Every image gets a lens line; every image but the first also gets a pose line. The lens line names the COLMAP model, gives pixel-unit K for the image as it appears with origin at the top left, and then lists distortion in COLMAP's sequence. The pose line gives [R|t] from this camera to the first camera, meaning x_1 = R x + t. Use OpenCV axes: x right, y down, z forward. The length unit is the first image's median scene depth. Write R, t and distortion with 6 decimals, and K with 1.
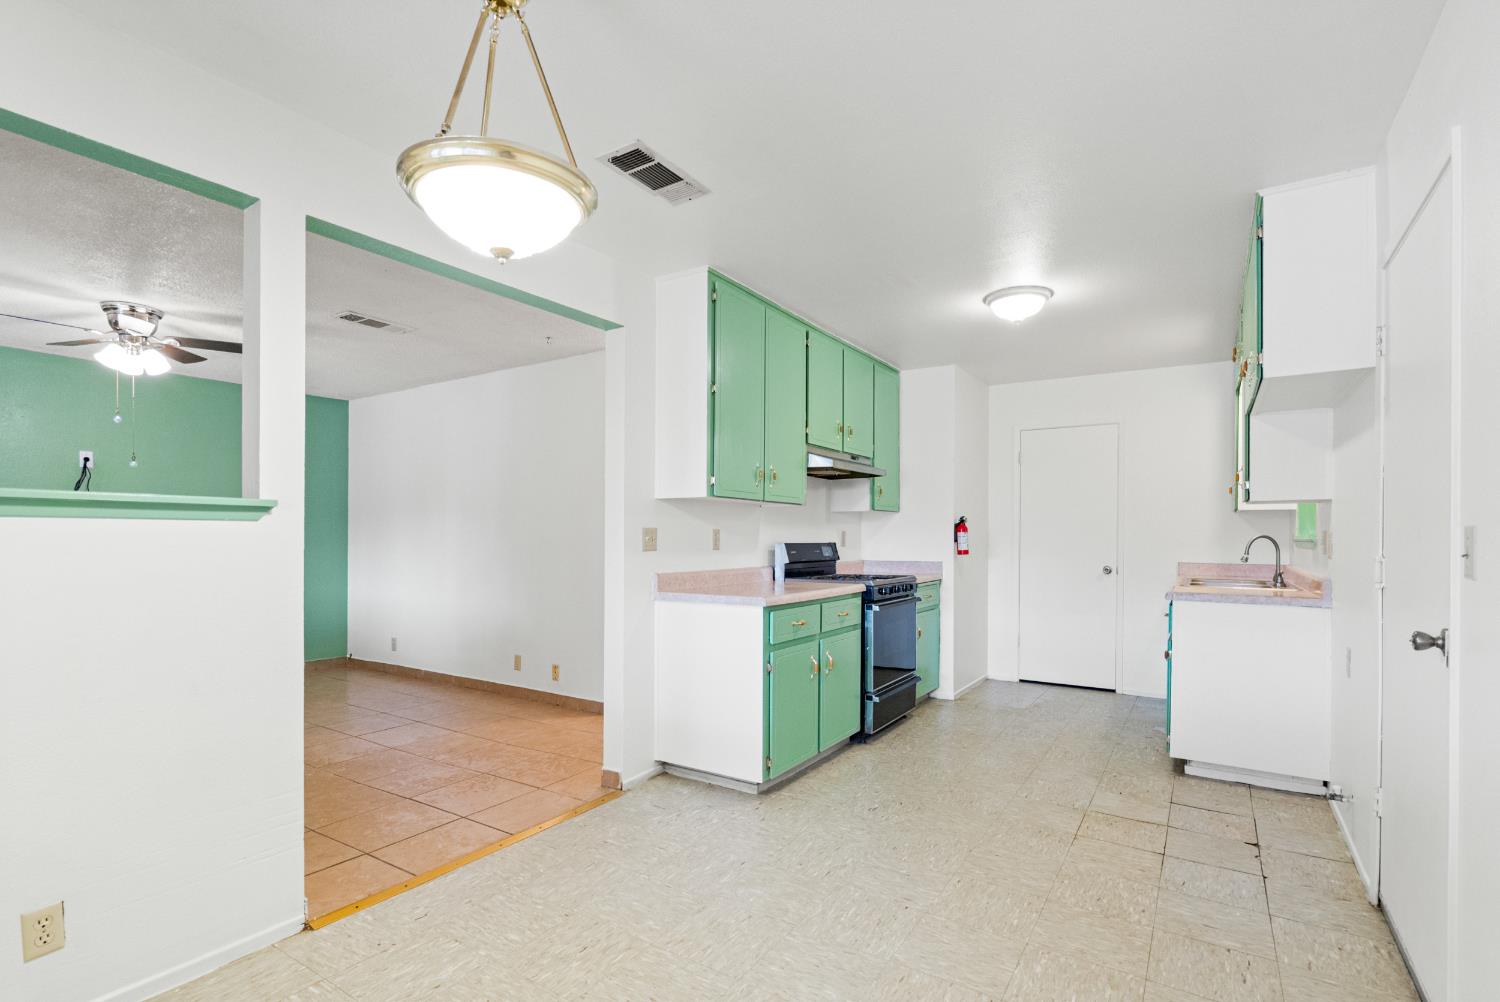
lens RADIAL K [[715.3, 0, 734.5], [0, 715.3, 542.1], [0, 0, 1]] dist [0.012867, 0.000708]
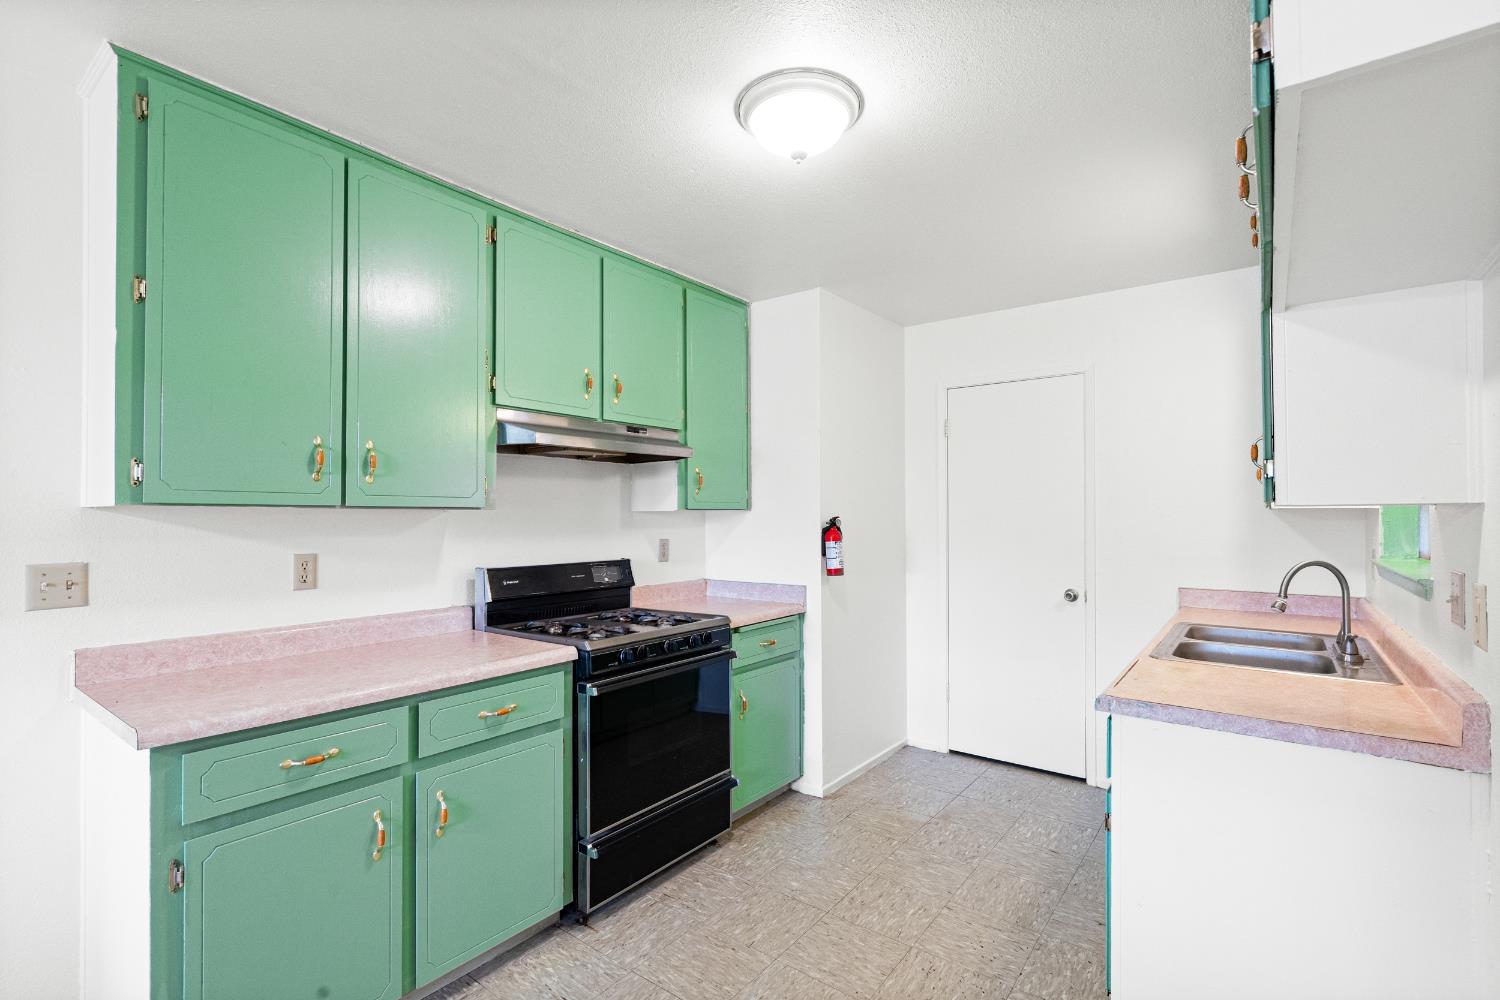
lens RADIAL K [[687.5, 0, 726.9], [0, 687.5, 509.6], [0, 0, 1]] dist [-0.002119, 0.002353]
pose [[0.996284, -0.006676, -0.085874, 0.301650], [0.005130, 0.999821, -0.018221, -0.034943], [0.085980, 0.017713, 0.996139, 0.399057]]
